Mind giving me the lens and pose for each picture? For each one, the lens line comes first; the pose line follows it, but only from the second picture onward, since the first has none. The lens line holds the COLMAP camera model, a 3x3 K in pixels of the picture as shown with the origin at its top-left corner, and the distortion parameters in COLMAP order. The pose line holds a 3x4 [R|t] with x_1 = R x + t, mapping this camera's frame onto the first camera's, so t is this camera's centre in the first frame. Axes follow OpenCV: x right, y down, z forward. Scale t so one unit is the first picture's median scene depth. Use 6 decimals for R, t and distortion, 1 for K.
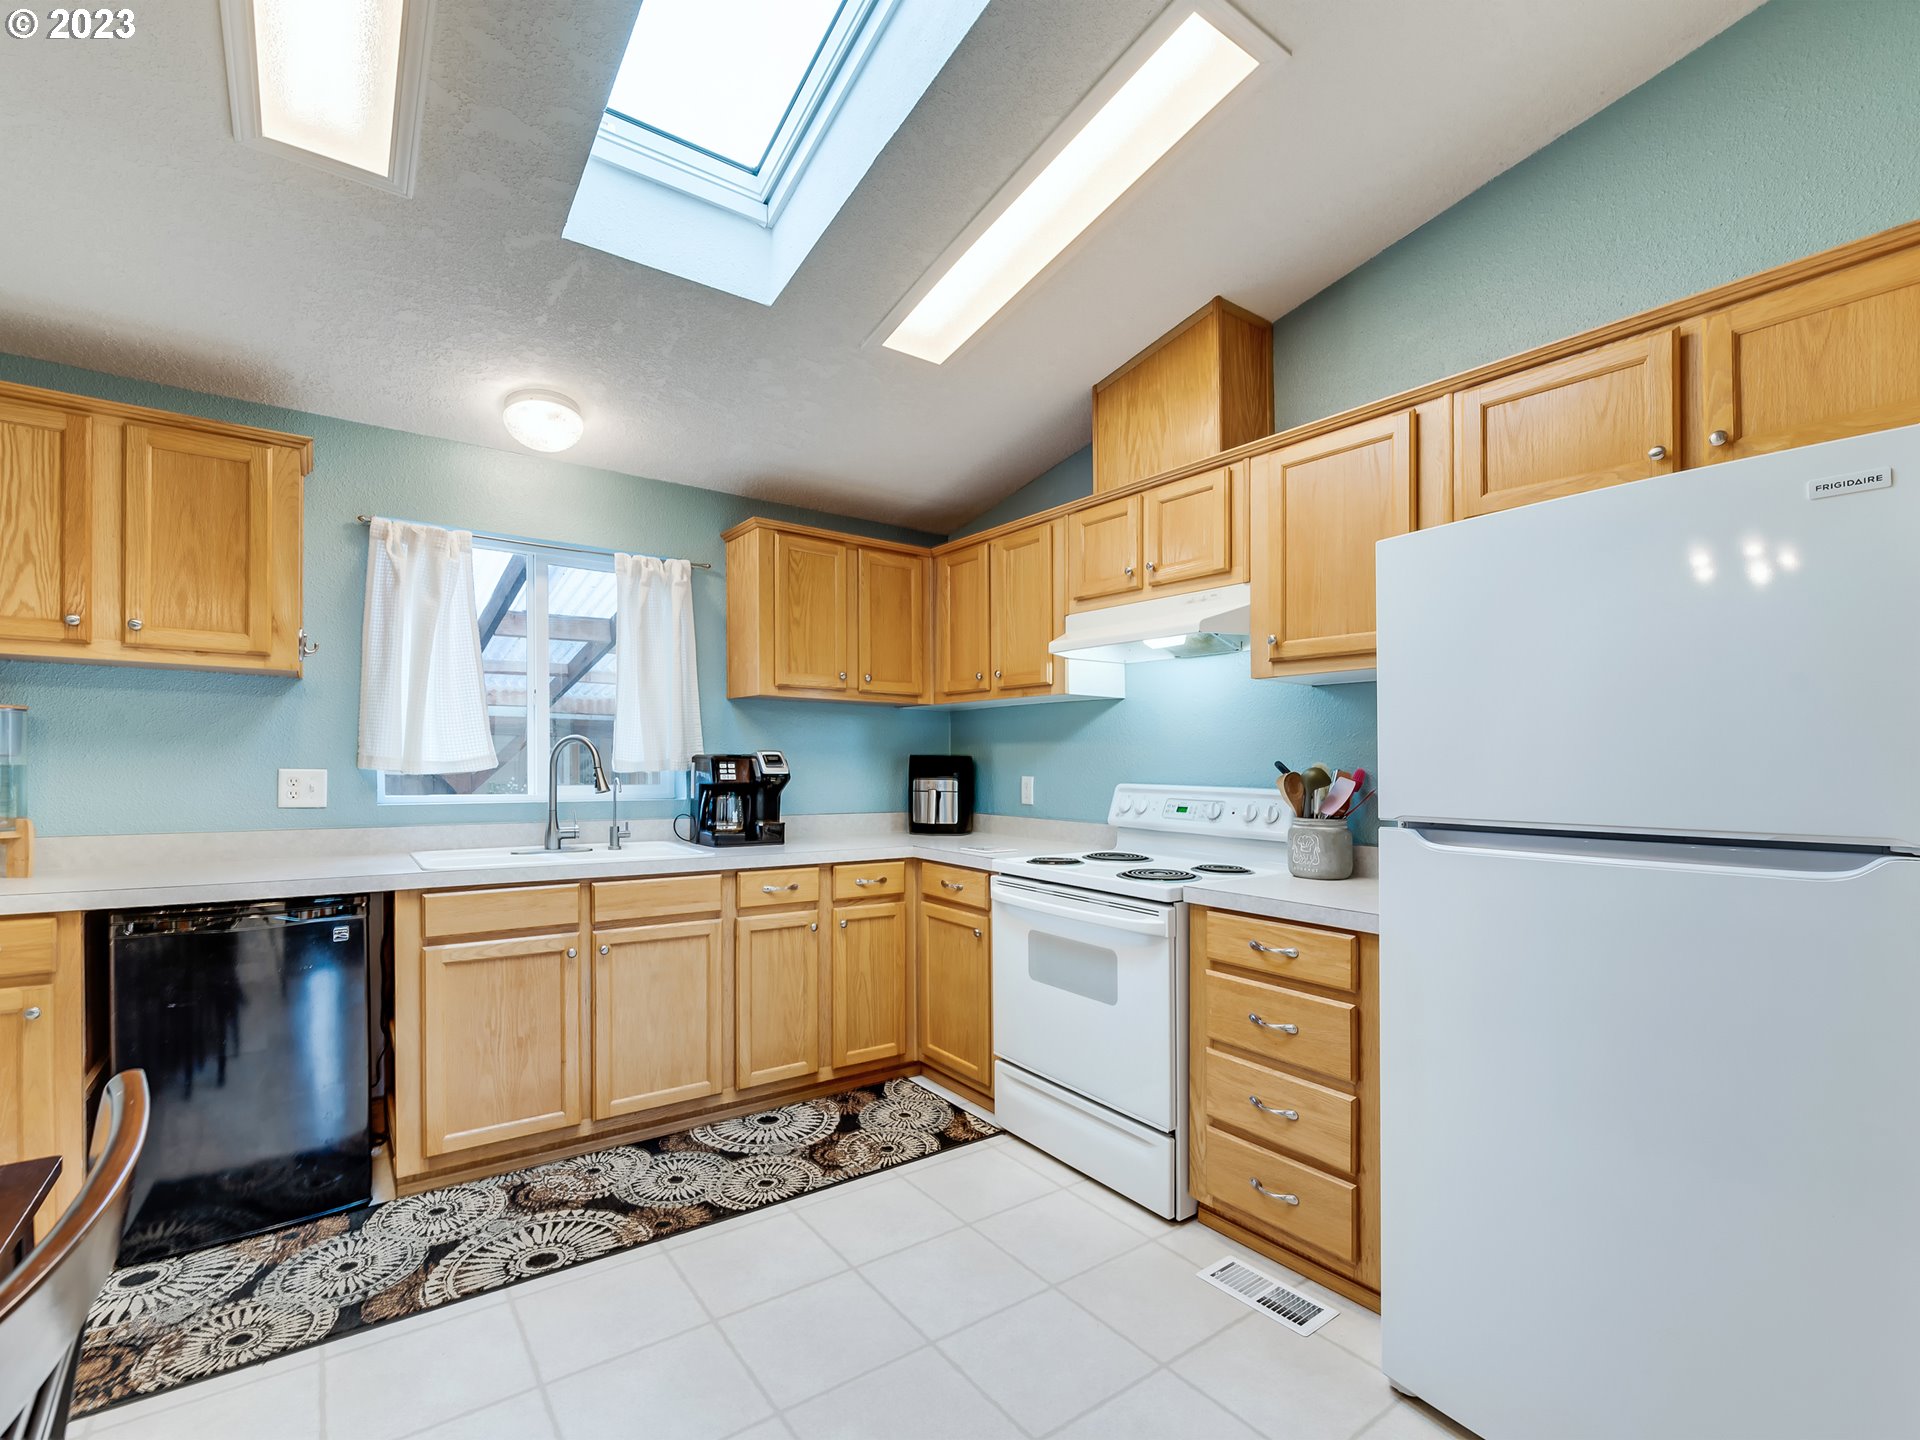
lens RADIAL K [[882.9, 0, 986.0], [0, 882.9, 749.4], [0, 0, 1]] dist [-0.001934, -0.001986]
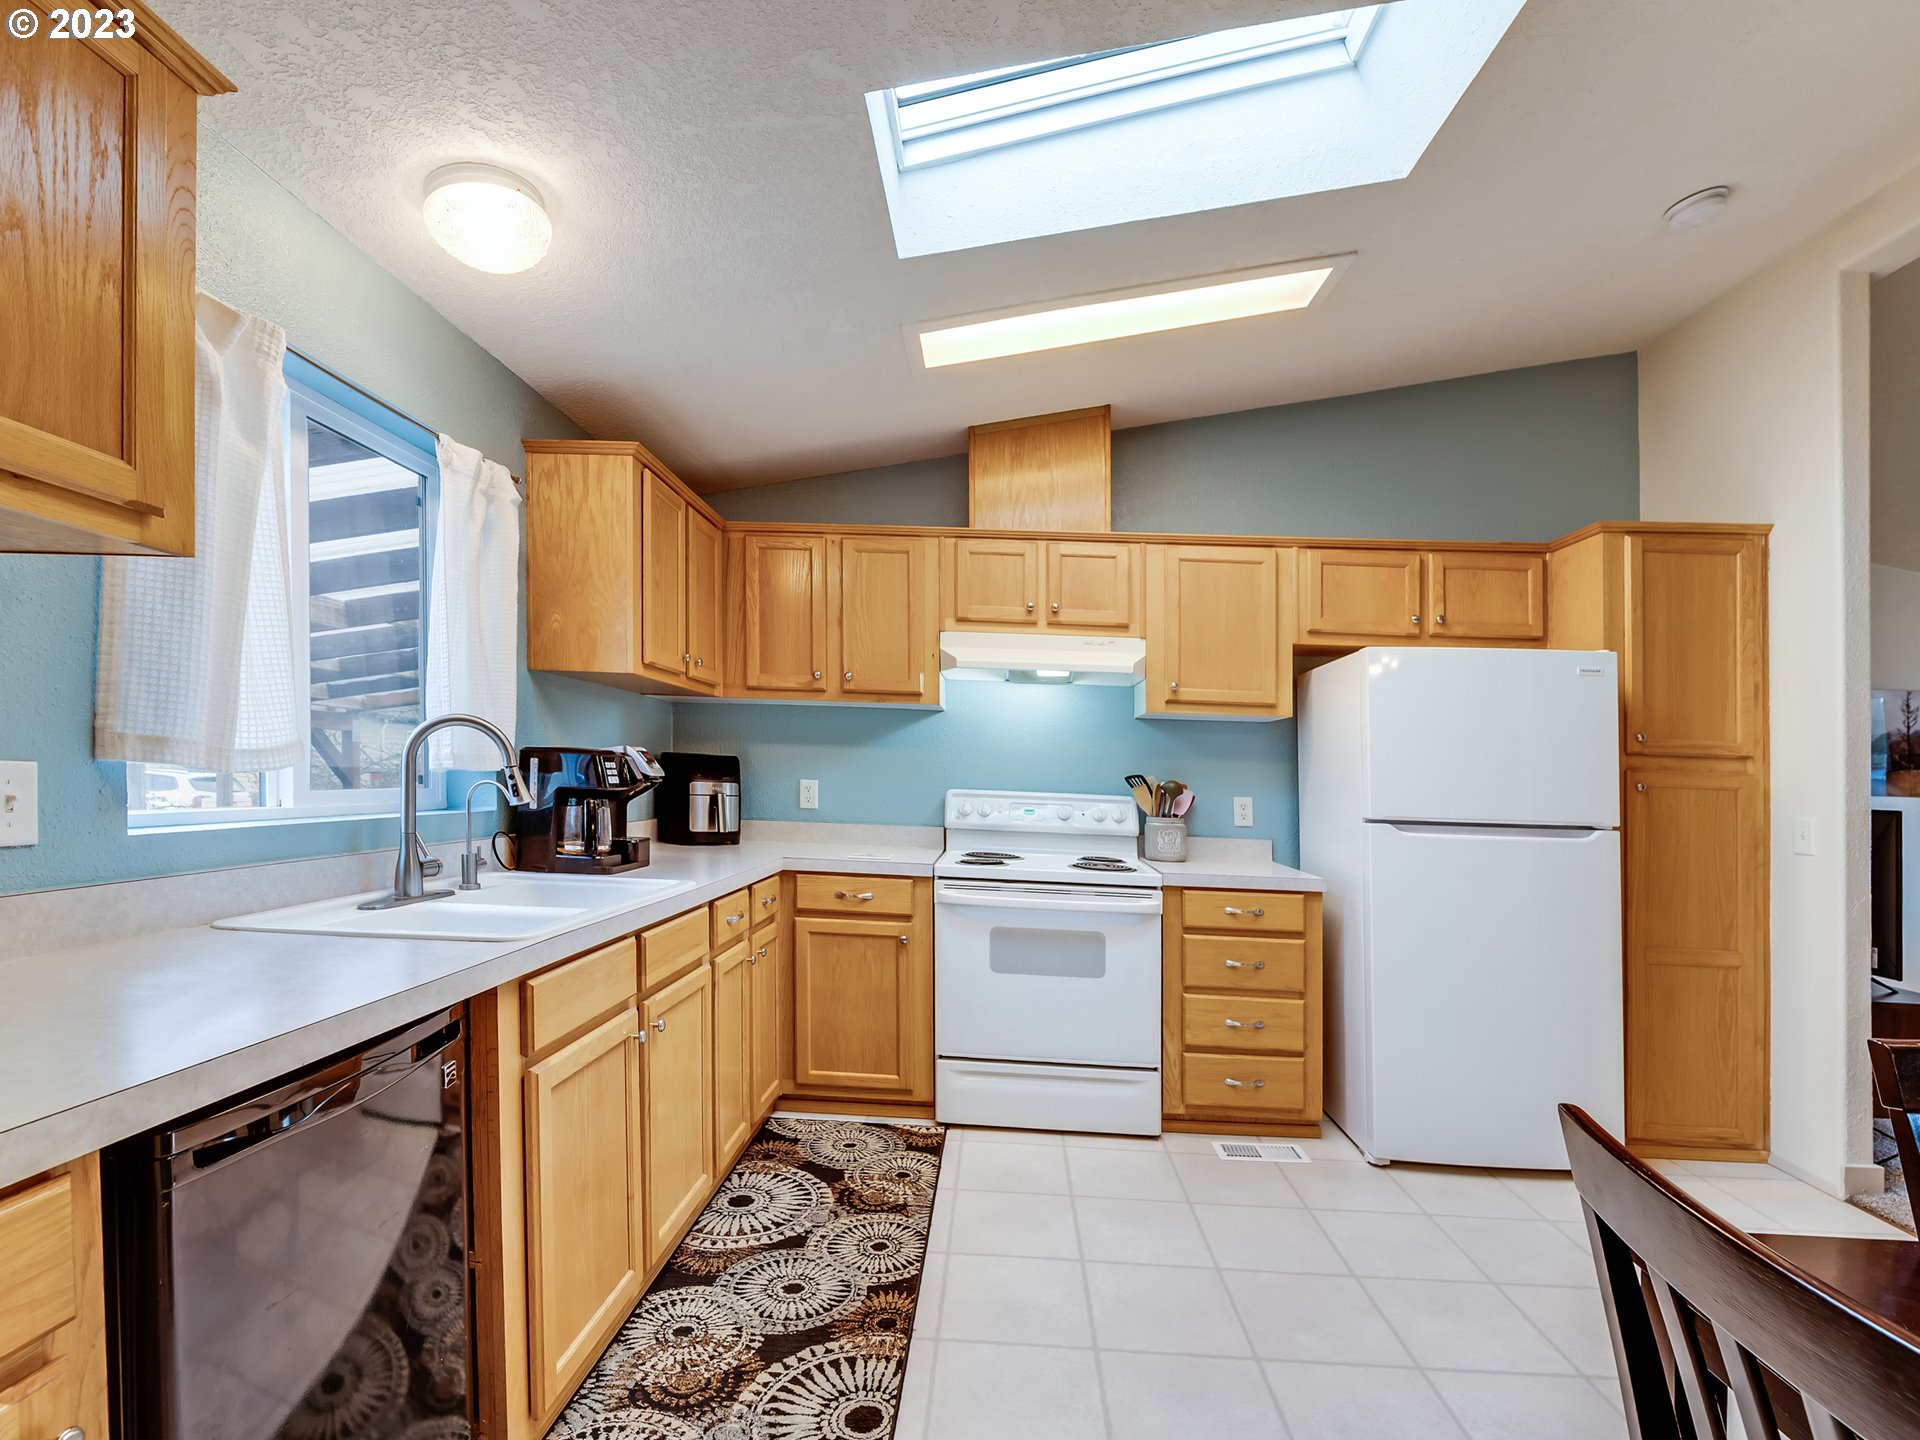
lens RADIAL K [[879.3, 0, 970.9], [0, 879.3, 743.8], [0, 0, 1]] dist [-0.001536, -0.001236]
pose [[0.632113, 0.040415, 0.773821, -0.775027], [-0.042554, 0.998942, -0.017412, 0.000268], [-0.773707, -0.021923, 0.633165, 0.332340]]
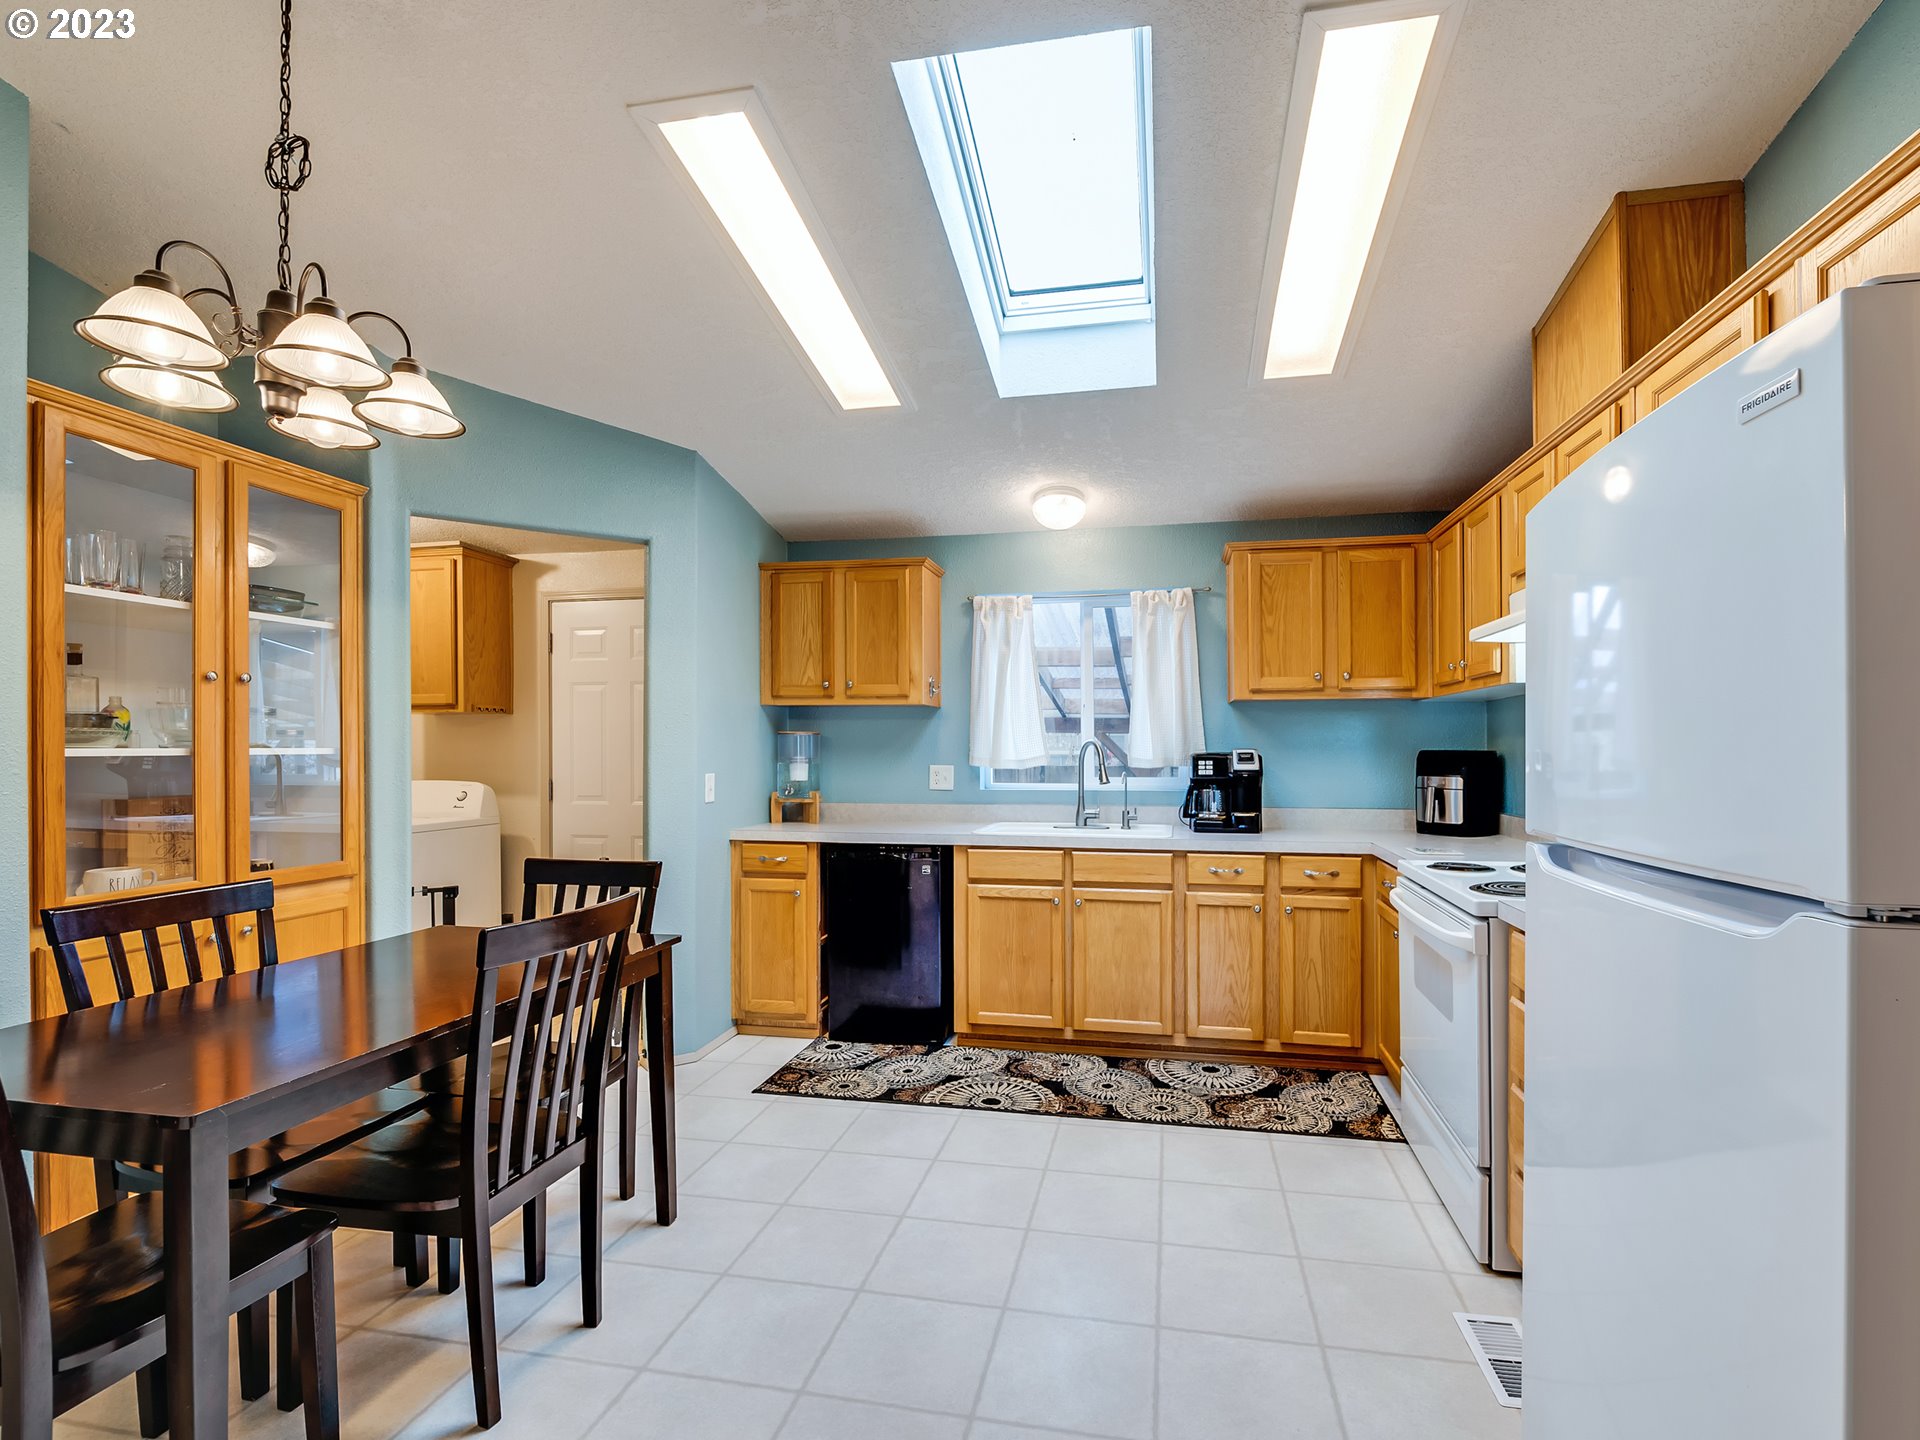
lens RADIAL K [[898.9, 0, 998.2], [0, 898.9, 737.4], [0, 0, 1]] dist [0.001178, -0.000861]
pose [[0.669423, -0.018962, -0.742639, 0.458837], [0.018520, 0.999789, -0.008833, -0.010437], [0.742650, -0.007841, 0.669634, 0.007146]]
